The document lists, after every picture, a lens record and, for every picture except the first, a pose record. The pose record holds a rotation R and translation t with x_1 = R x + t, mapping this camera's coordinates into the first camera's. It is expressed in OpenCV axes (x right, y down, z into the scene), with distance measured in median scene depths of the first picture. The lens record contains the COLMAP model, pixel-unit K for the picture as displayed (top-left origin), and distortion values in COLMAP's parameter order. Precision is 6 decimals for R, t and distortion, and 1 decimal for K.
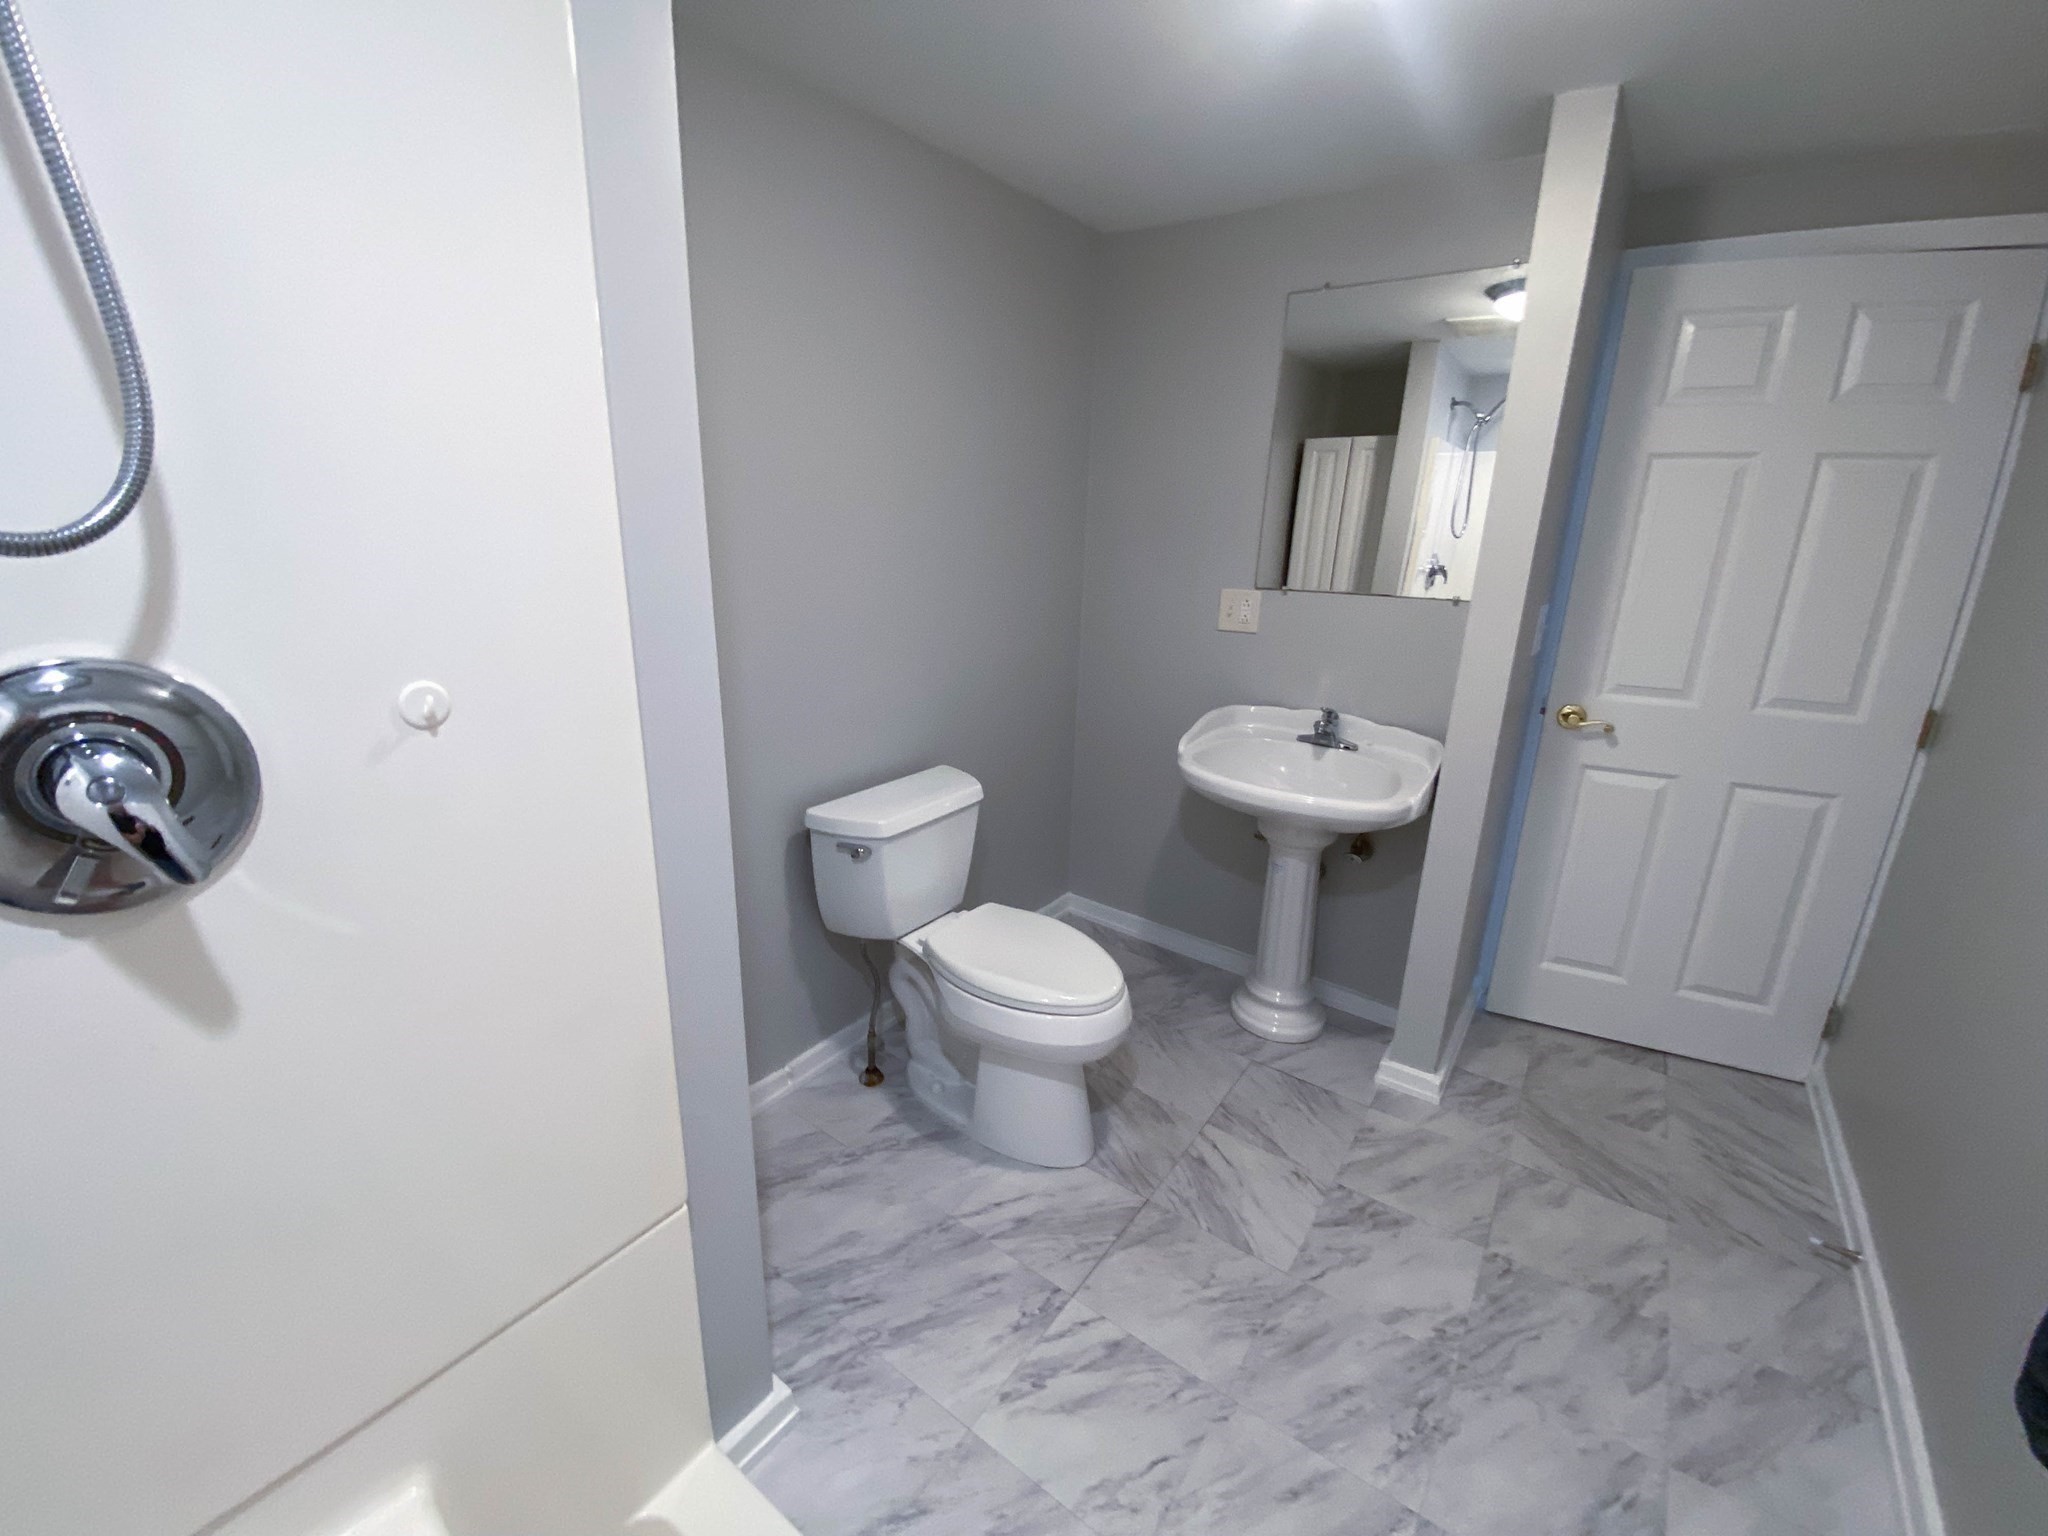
lens RADIAL K [[836.0, 0, 1018.3], [0, 836.0, 767.0], [0, 0, 1]] dist [0.007712, -0.010517]
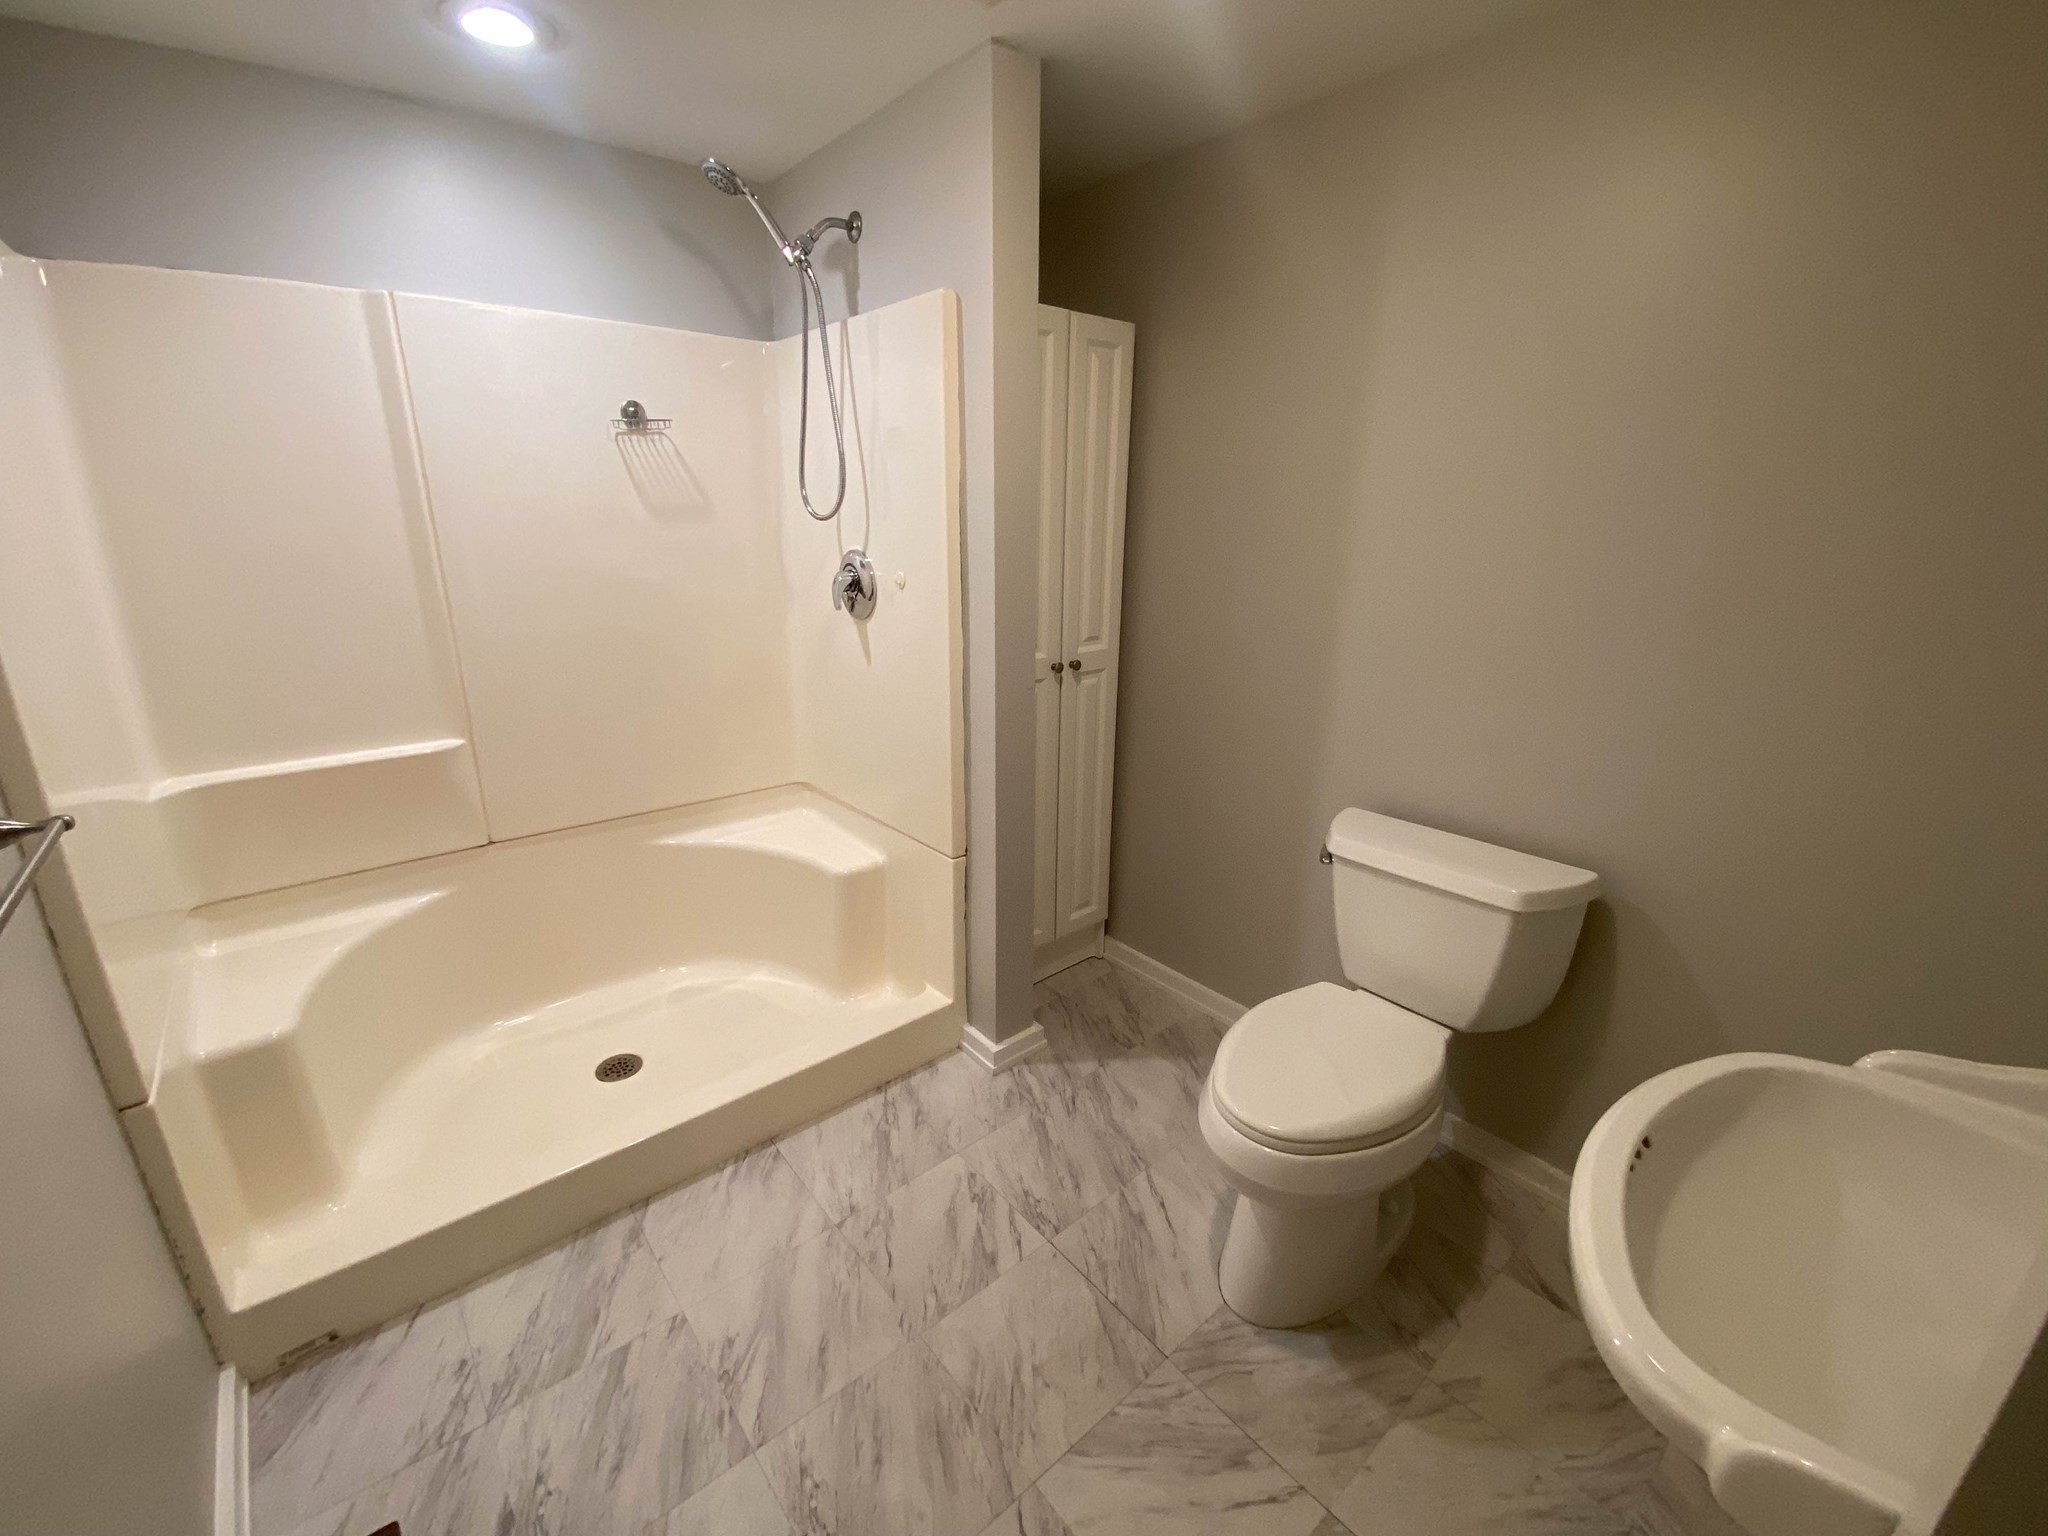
lens RADIAL K [[836.0, 0, 1021.5], [0, 836.0, 766.2], [0, 0, 1]] dist [0.007712, -0.010517]
pose [[-0.233590, 0.259426, -0.937088, 0.946988], [-0.283316, 0.903771, 0.320826, -0.249455], [0.930144, 0.340434, -0.137612, 0.949615]]
